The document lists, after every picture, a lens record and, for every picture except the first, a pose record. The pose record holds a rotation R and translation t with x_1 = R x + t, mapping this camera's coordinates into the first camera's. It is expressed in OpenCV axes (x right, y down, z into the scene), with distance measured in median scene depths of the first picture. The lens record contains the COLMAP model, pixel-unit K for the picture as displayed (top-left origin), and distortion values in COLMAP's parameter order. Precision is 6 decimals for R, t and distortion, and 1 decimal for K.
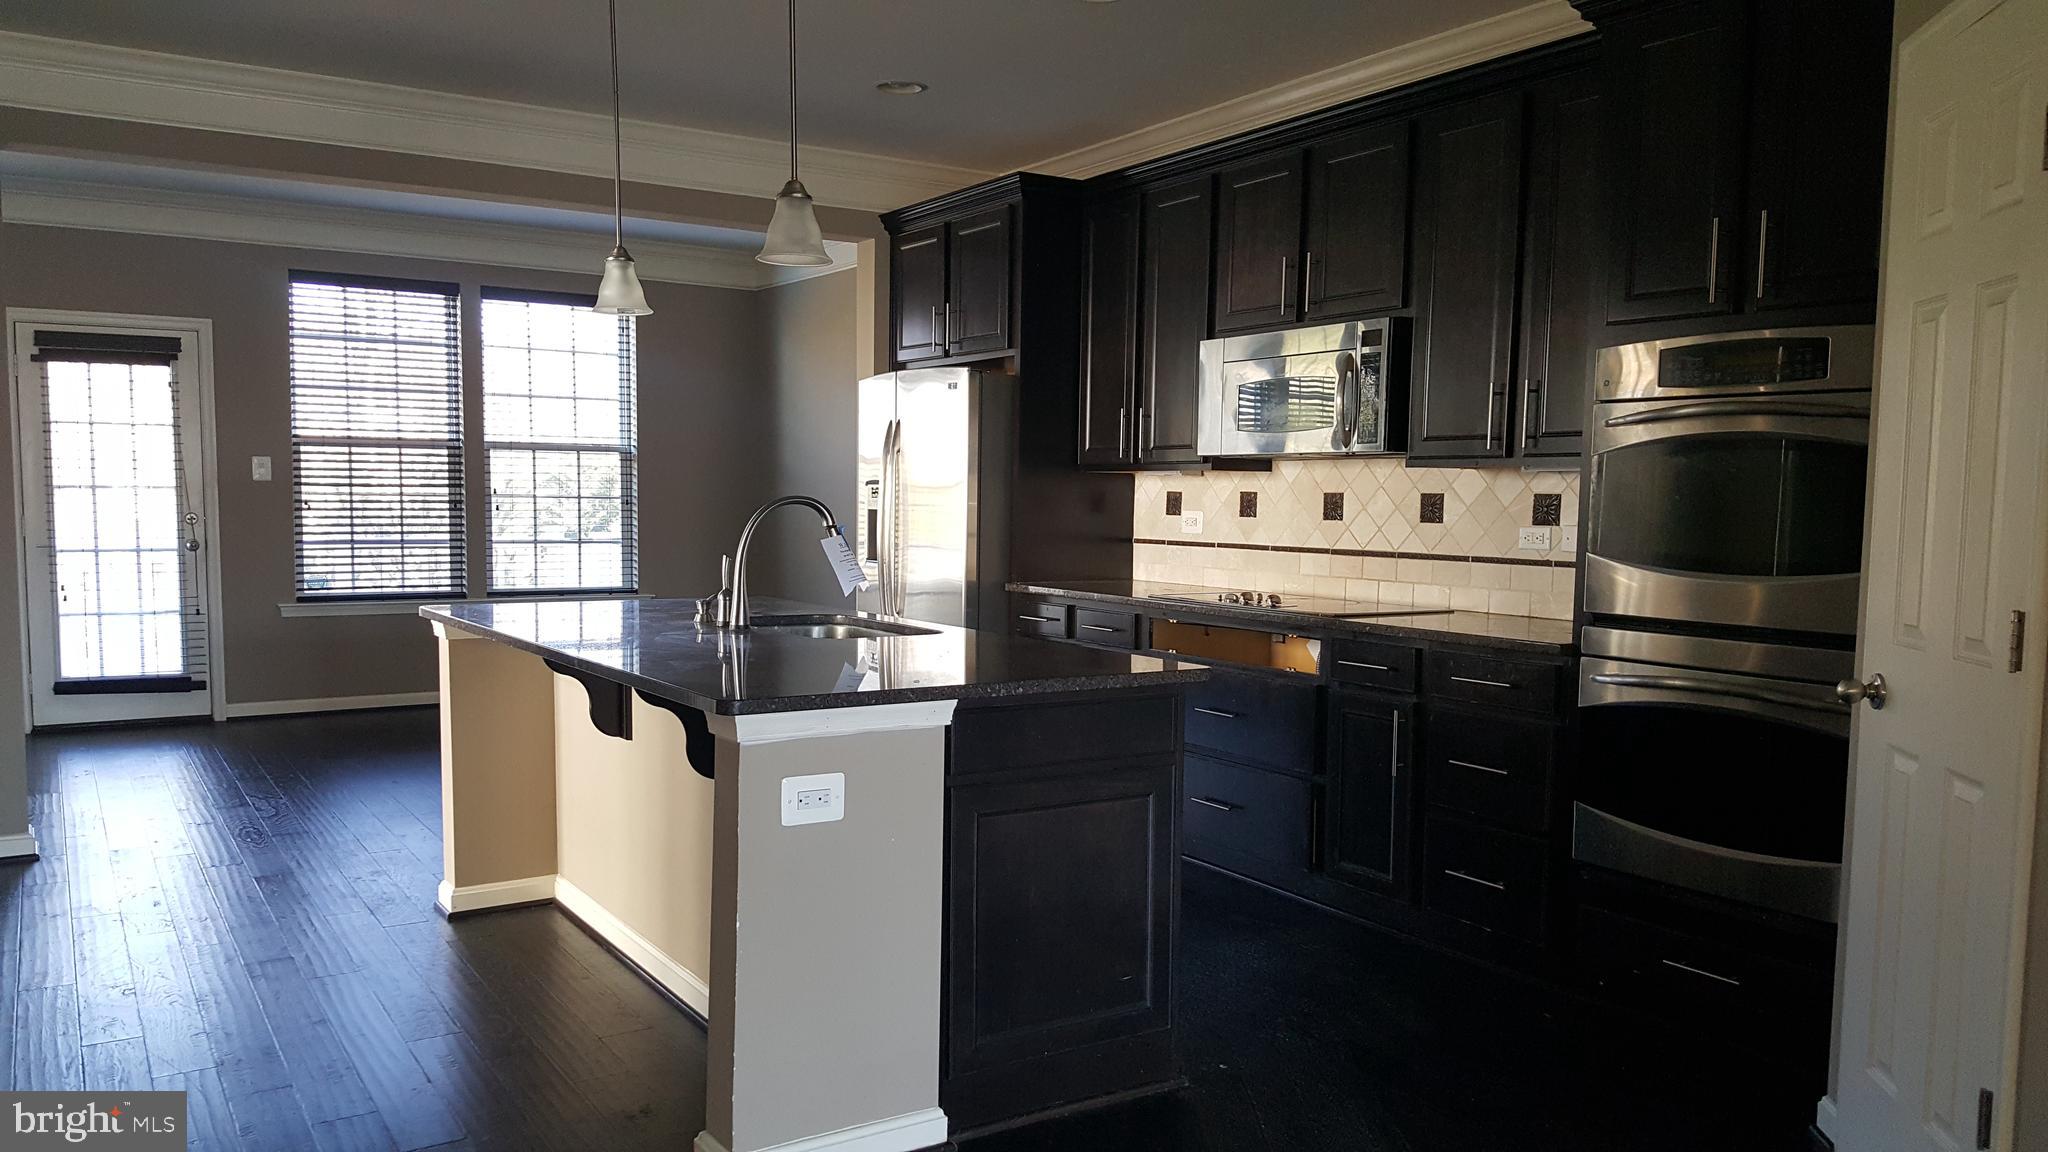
lens RADIAL K [[1505.6, 0, 1030.0], [0, 1505.6, 610.4], [0, 0, 1]] dist [-0.039399, -0.008362]
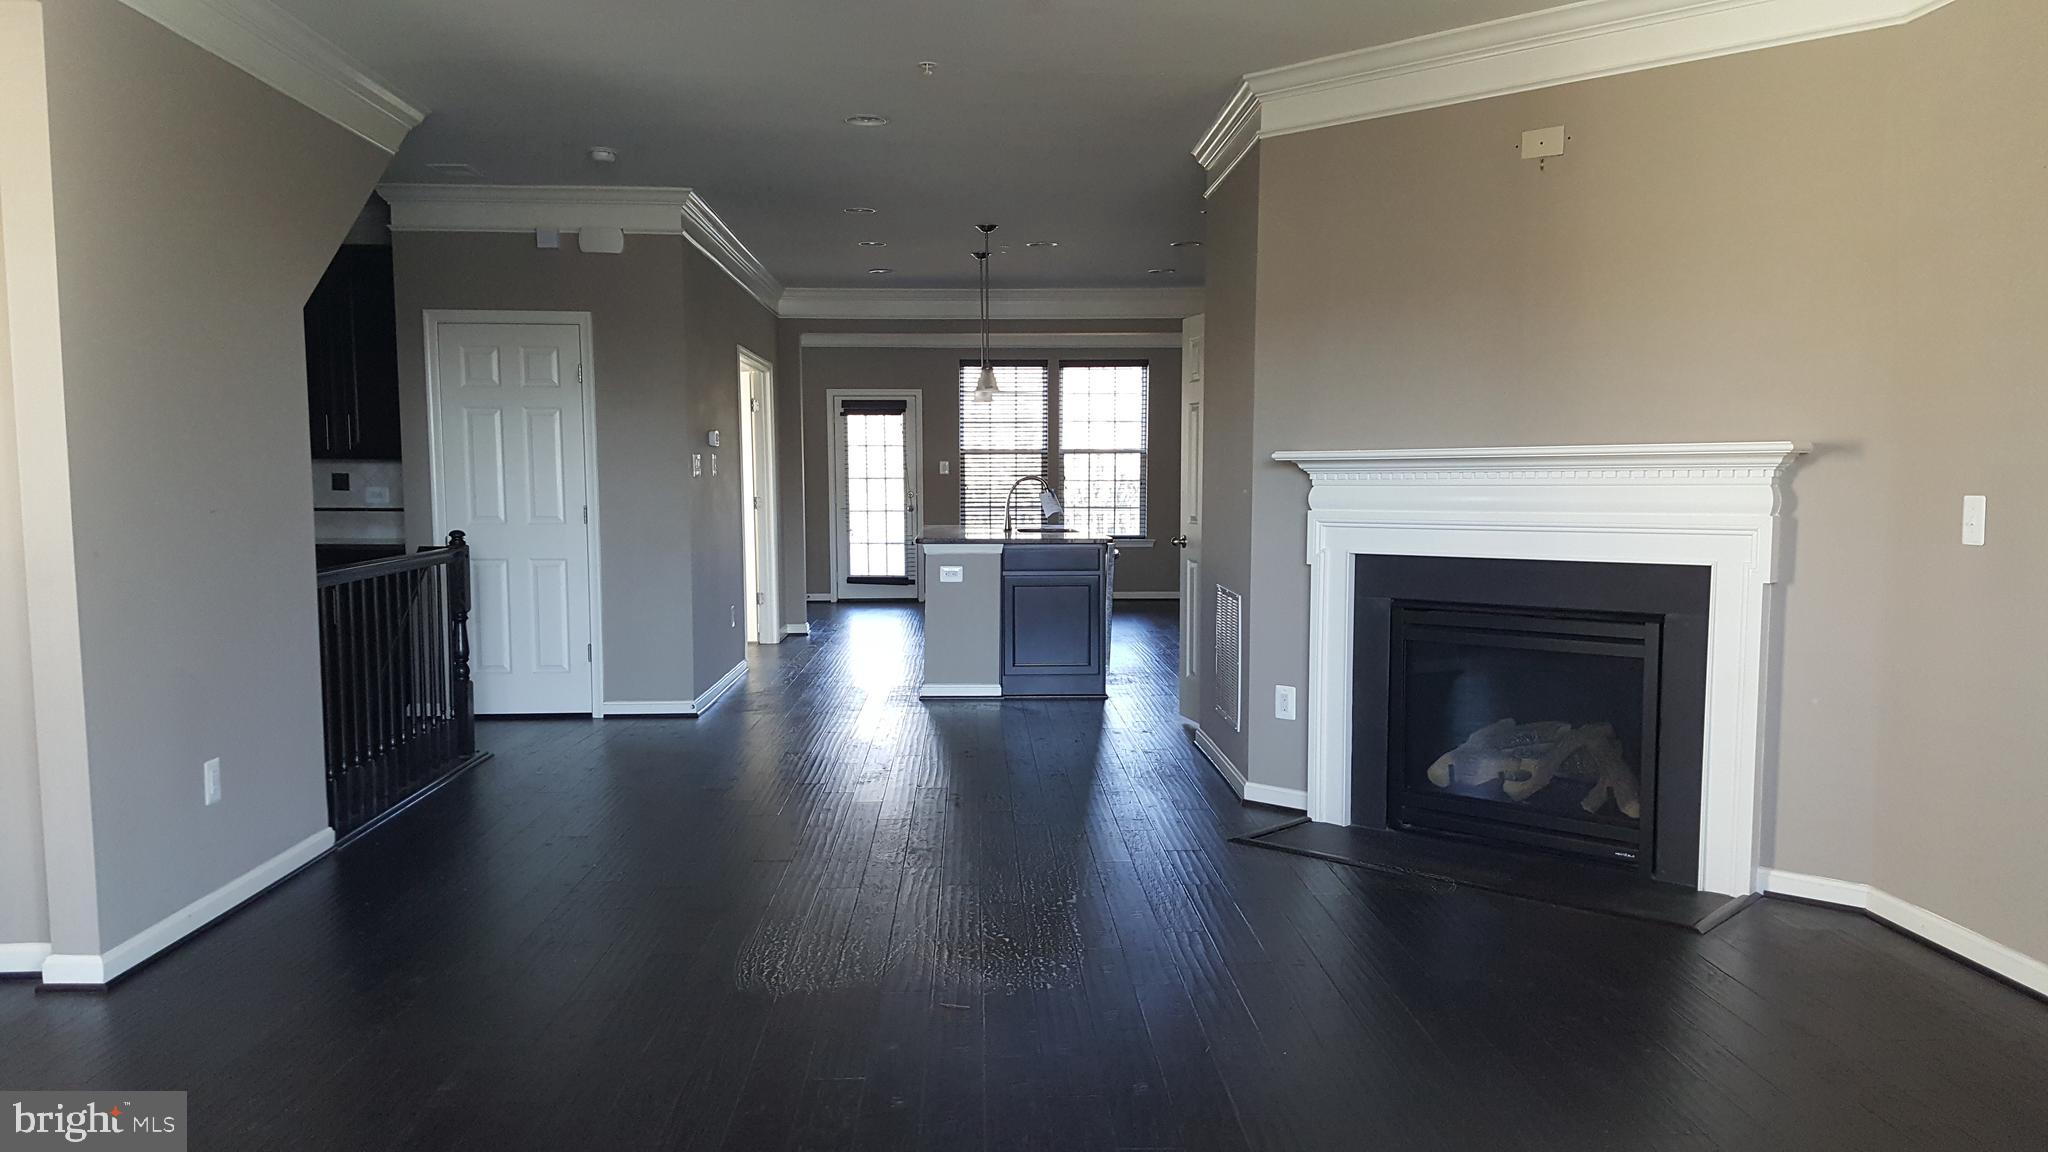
lens RADIAL K [[1505.6, 0, 1020.9], [0, 1505.6, 582.7], [0, 0, 1]] dist [-0.039399, -0.008362]
pose [[0.844010, 0.019712, -0.535965, 0.594621], [-0.025864, 0.999658, -0.003963, 0.055719], [0.535703, 0.017208, 0.844231, -0.555948]]
